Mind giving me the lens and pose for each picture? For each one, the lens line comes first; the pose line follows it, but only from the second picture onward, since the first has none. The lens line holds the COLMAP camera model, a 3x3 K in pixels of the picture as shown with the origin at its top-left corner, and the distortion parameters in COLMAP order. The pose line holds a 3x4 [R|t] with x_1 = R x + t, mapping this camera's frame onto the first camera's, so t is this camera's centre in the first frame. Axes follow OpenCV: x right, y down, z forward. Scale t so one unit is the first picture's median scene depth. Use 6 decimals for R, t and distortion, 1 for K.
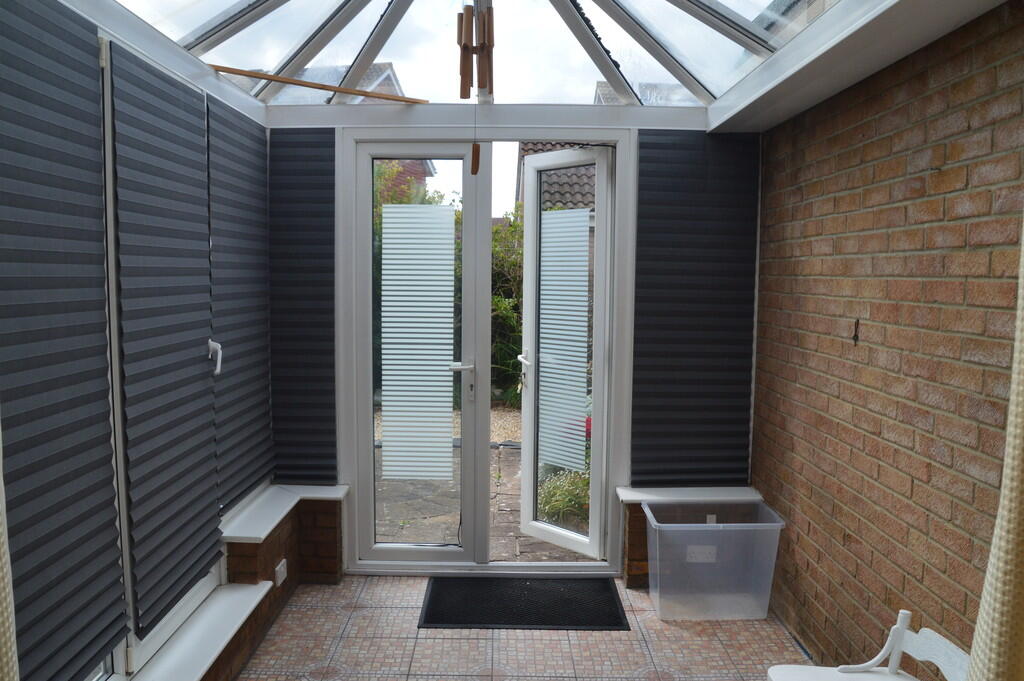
lens RADIAL K [[798.9, 0, 507.9], [0, 798.9, 342.4], [0, 0, 1]] dist [-0.093561, 0.016991]
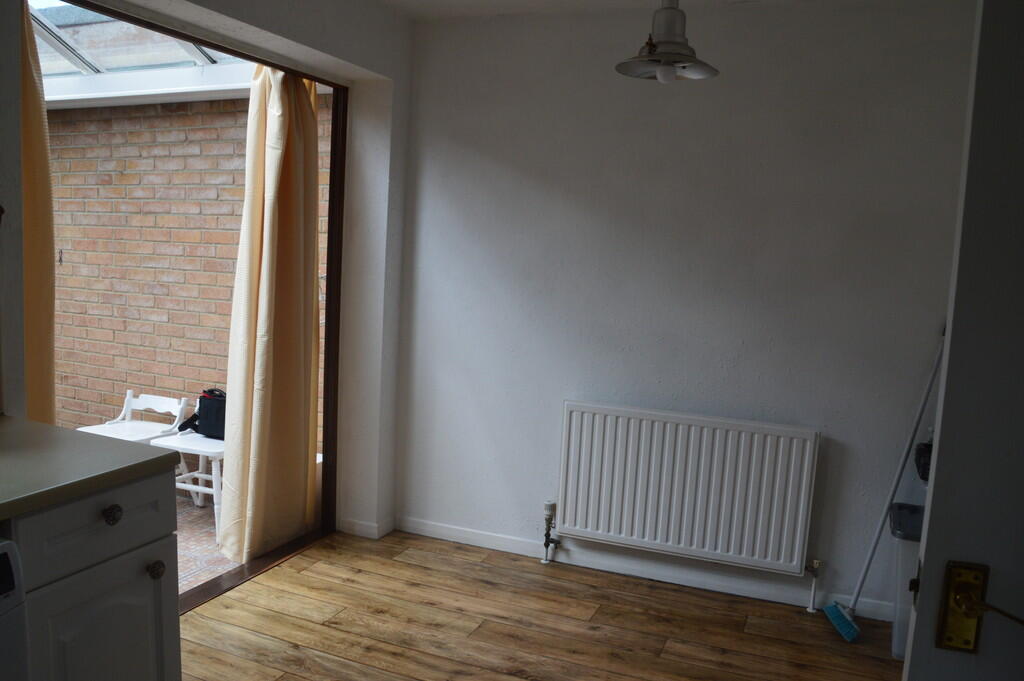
lens RADIAL K [[798.9, 0, 511.5], [0, 798.9, 339.4], [0, 0, 1]] dist [-0.093561, 0.016991]
pose [[0.368797, -0.102293, 0.923864, -0.979688], [0.037026, 0.994754, 0.095362, 0.051002], [-0.928772, -0.000962, 0.370650, -0.685515]]
